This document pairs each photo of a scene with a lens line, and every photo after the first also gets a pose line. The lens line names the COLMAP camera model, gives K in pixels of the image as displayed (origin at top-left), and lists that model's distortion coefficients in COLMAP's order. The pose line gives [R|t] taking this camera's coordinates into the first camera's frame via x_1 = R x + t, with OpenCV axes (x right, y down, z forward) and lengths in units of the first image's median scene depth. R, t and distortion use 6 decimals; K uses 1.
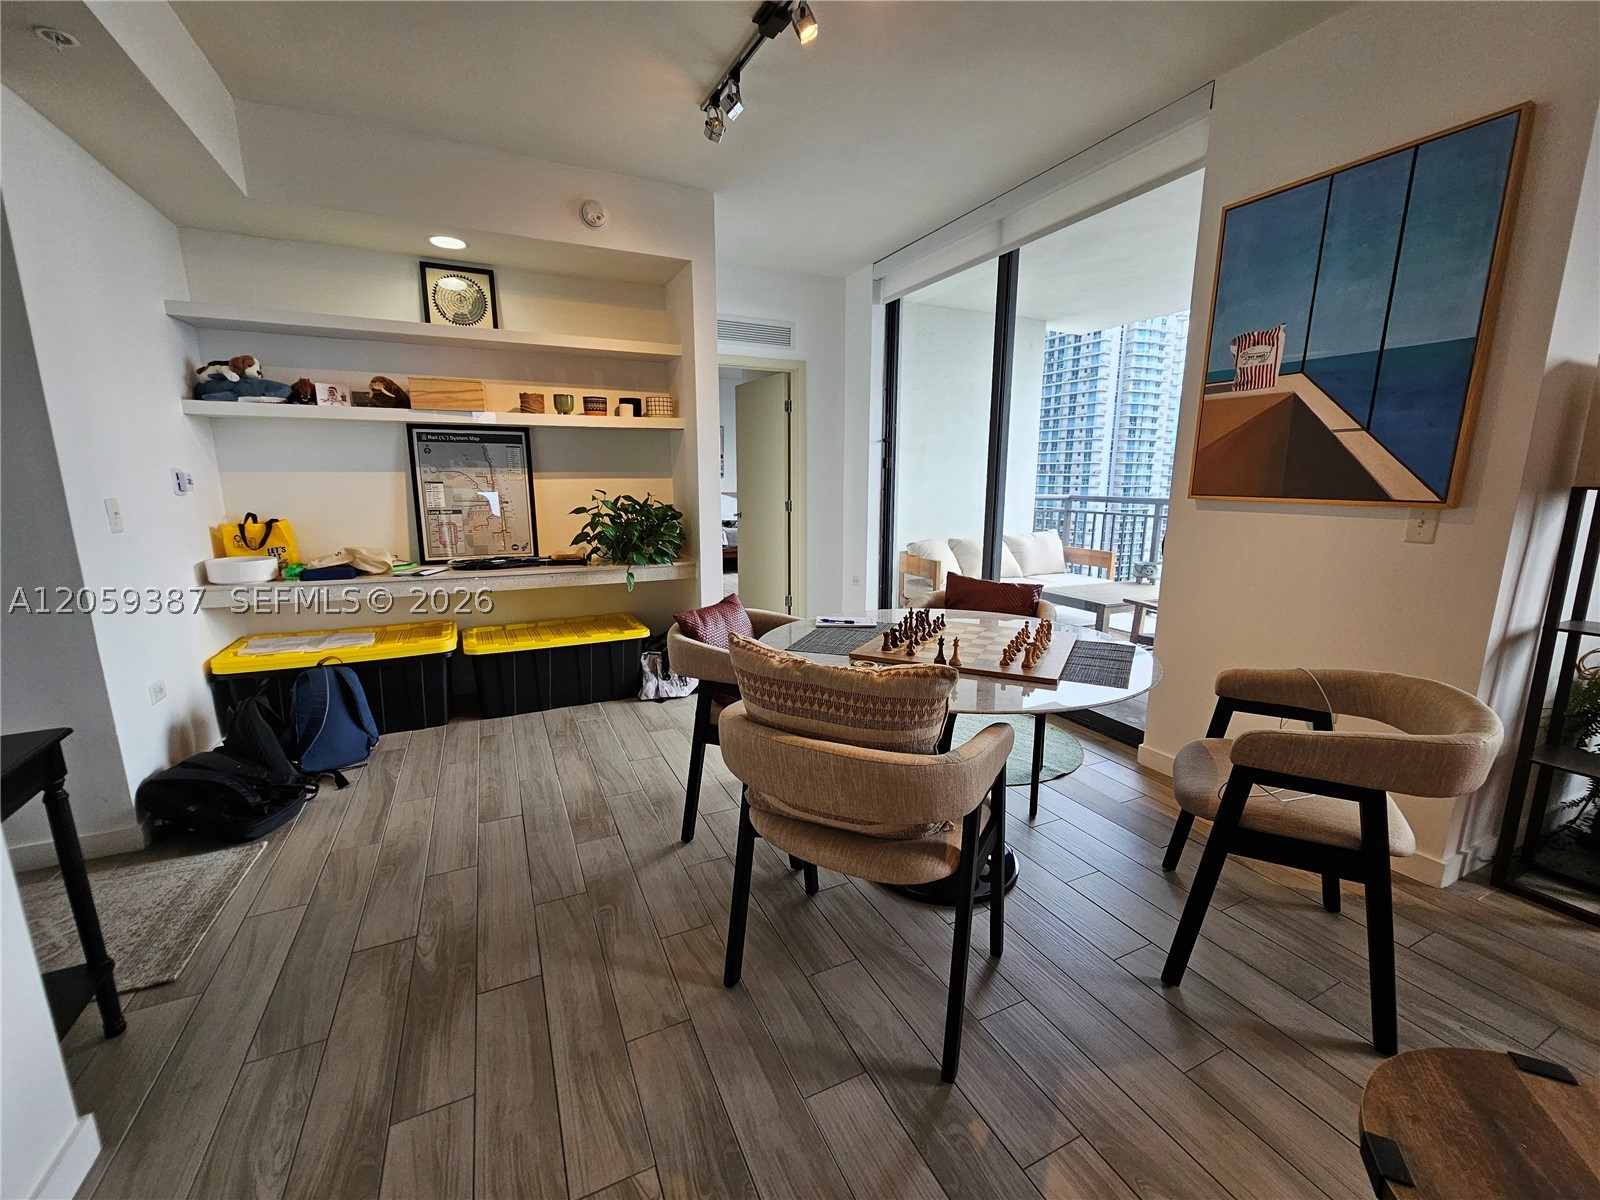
lens RADIAL K [[655.7, 0, 802.2], [0, 655.7, 604.1], [0, 0, 1]] dist [0.000168, 0.001756]
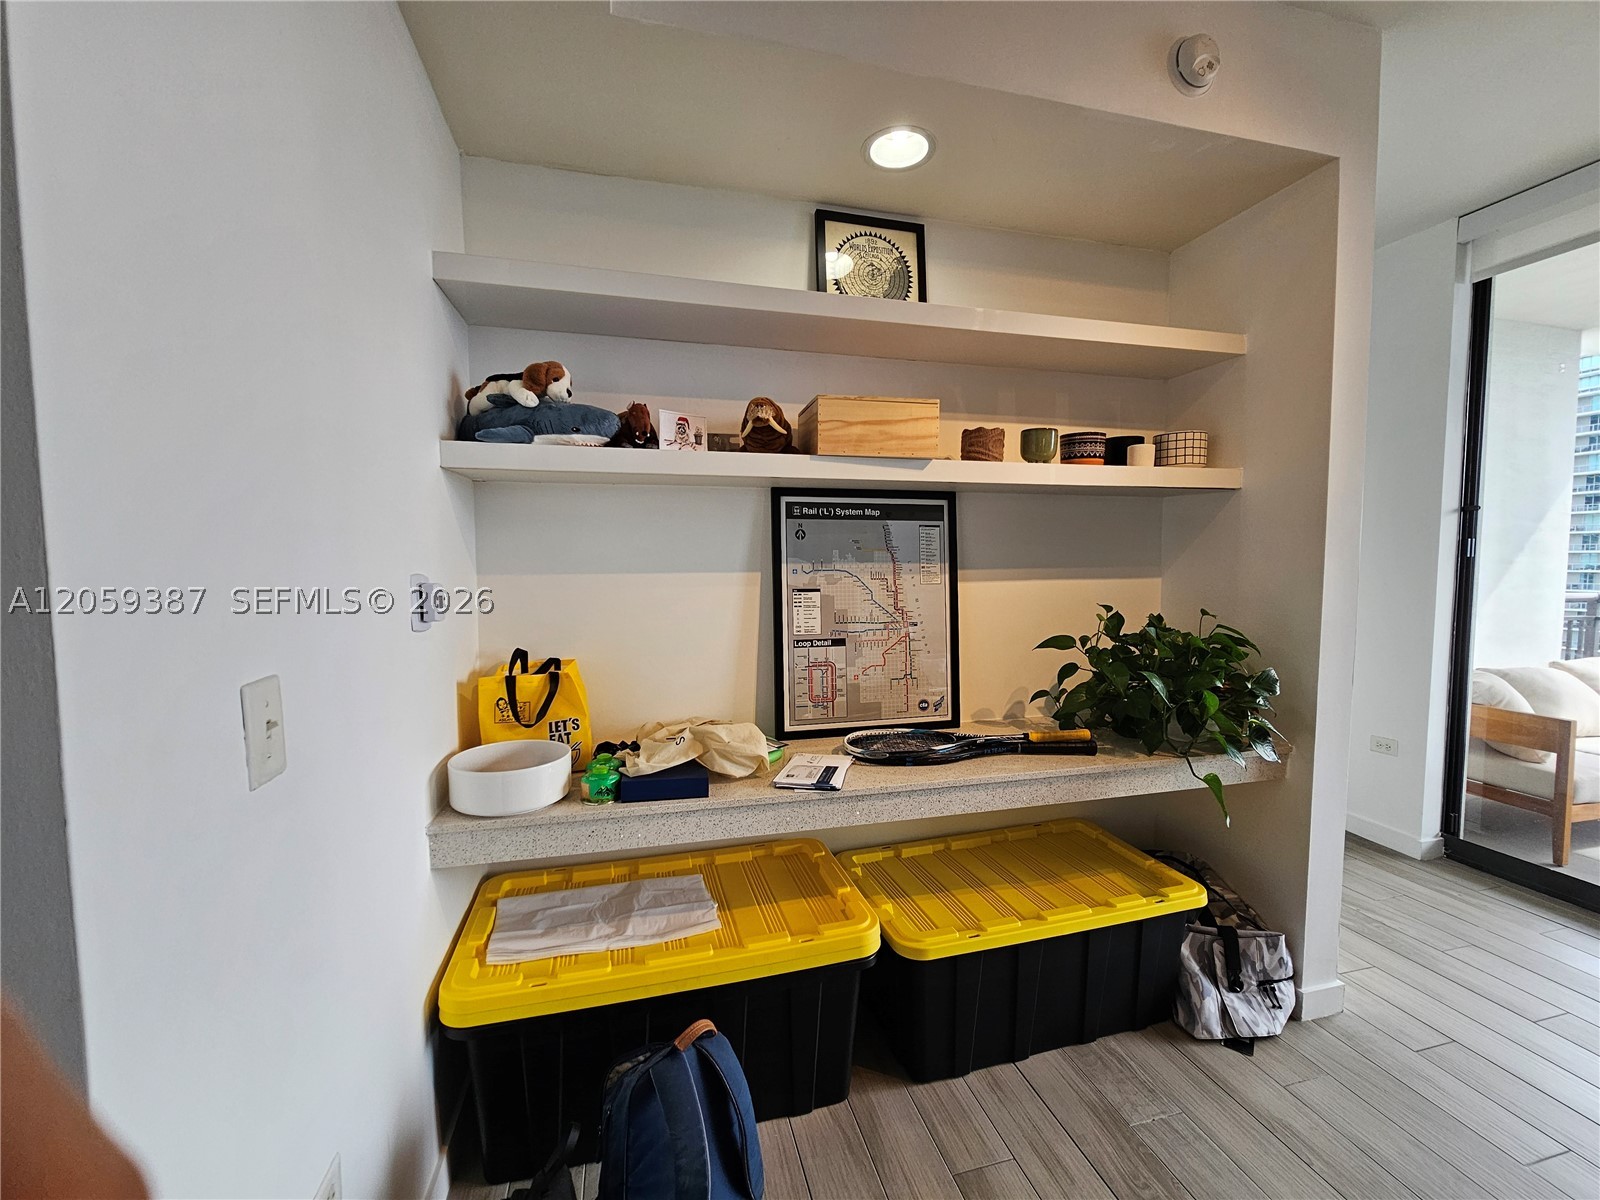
lens RADIAL K [[653.8, 0, 805.6], [0, 653.8, 603.1], [0, 0, 1]] dist [-0.004369, 0.002407]
pose [[0.982657, 0.008278, -0.185250, -0.473801], [-0.031153, 0.992173, -0.120919, -0.110936], [0.182799, 0.124593, 0.975224, 0.475455]]
